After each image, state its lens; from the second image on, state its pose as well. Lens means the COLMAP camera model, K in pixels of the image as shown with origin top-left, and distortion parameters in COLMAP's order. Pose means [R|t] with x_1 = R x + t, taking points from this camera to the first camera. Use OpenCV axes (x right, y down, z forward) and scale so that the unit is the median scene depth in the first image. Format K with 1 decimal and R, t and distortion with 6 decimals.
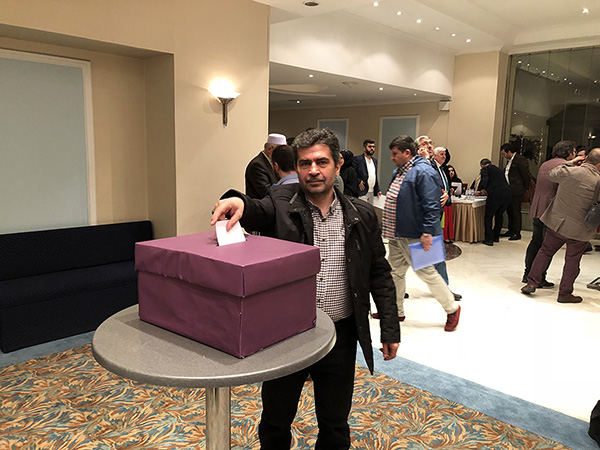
lens RADIAL K [[503.8, 0, 301.9], [0, 503.8, 224.2], [0, 0, 1]] dist [0.020327, -0.013520]
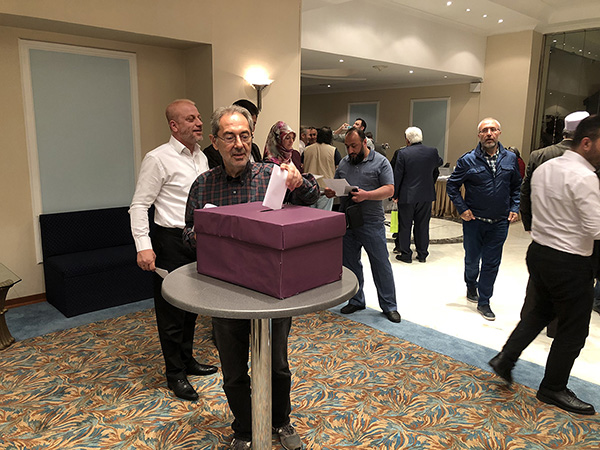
lens RADIAL K [[503.8, 0, 299.0], [0, 503.8, 225.6], [0, 0, 1]] dist [0.020327, -0.013520]
pose [[0.997741, 0.000142, -0.067174, 0.002861], [0.002074, 0.999456, 0.032922, 0.016384], [0.067142, -0.032987, 0.997198, -0.092175]]
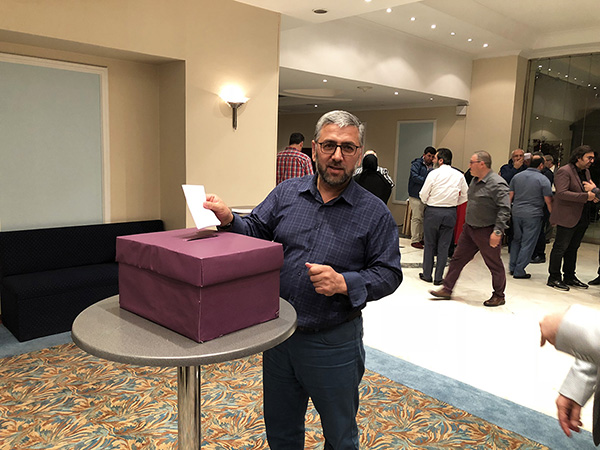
lens RADIAL K [[503.8, 0, 297.4], [0, 503.8, 221.6], [0, 0, 1]] dist [0.020327, -0.013520]
pose [[0.998271, 0.016092, -0.056536, 0.058084], [-0.016691, 0.999809, -0.010142, 0.003549], [0.056362, 0.011068, 0.998349, -0.036231]]
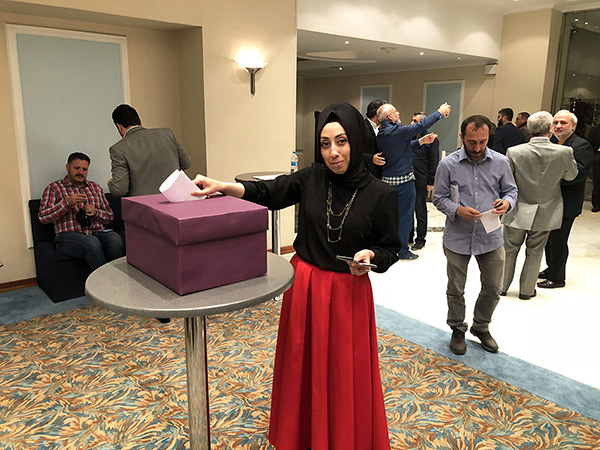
lens RADIAL K [[503.8, 0, 297.2], [0, 503.8, 222.7], [0, 0, 1]] dist [0.020327, -0.013520]
pose [[0.993163, 0.011466, -0.116172, 0.095141], [-0.004587, 0.998229, 0.059308, 0.007983], [0.116646, -0.058369, 0.991457, -0.055269]]
